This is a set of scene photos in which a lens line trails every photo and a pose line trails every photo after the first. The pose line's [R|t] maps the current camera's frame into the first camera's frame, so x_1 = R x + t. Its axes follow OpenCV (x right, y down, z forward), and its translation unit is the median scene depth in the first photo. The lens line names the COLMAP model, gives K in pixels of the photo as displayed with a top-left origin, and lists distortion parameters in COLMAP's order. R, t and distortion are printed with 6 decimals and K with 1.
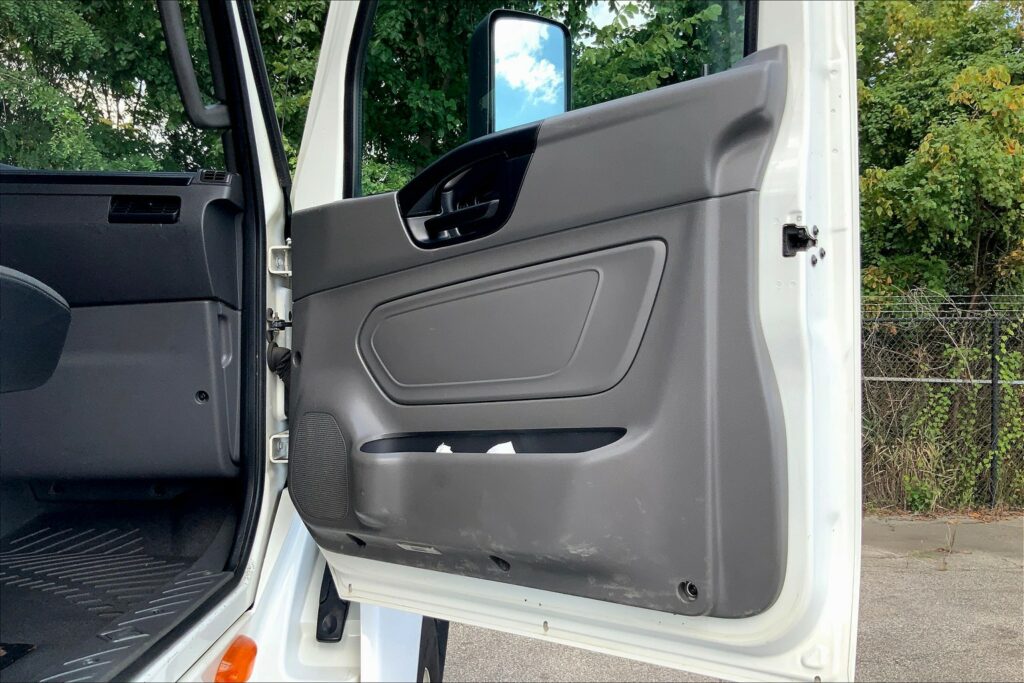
lens RADIAL K [[847.2, 0, 516.6], [0, 847.2, 336.3], [0, 0, 1]] dist [0.012765, -0.047638]
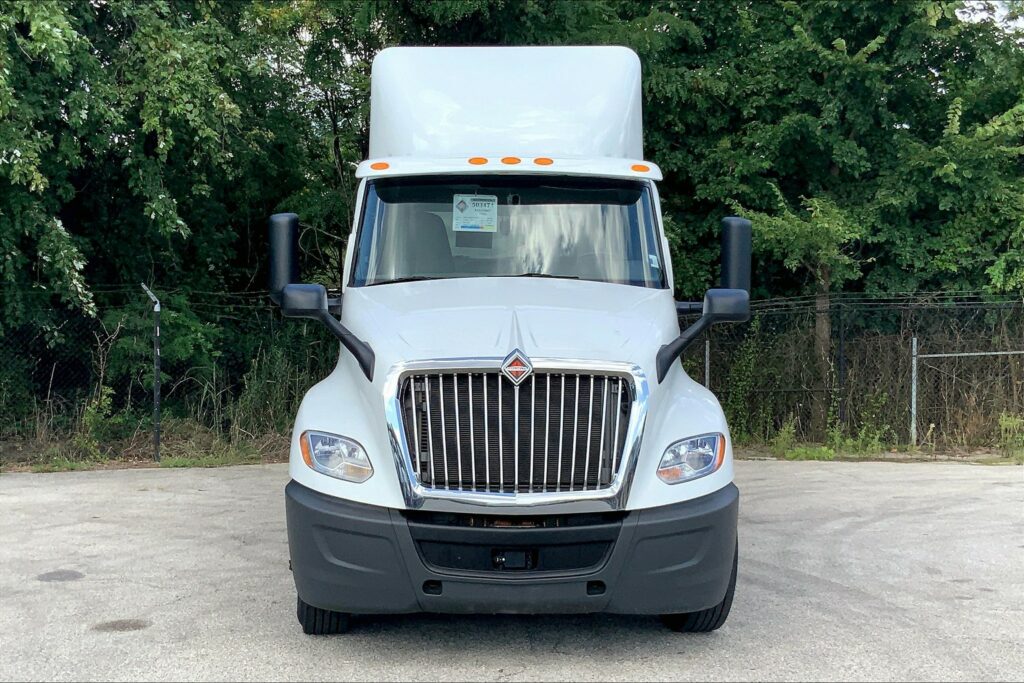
lens RADIAL K [[1407.6, 0, 530.7], [0, 1407.6, 365.1], [0, 0, 1]] dist [0.113883, 0.000000]
pose [[0.984322, -0.007272, -0.176230, -0.198765], [0.012436, 0.999524, 0.028220, 0.000119], [0.175941, -0.029969, 0.983944, -1.331349]]
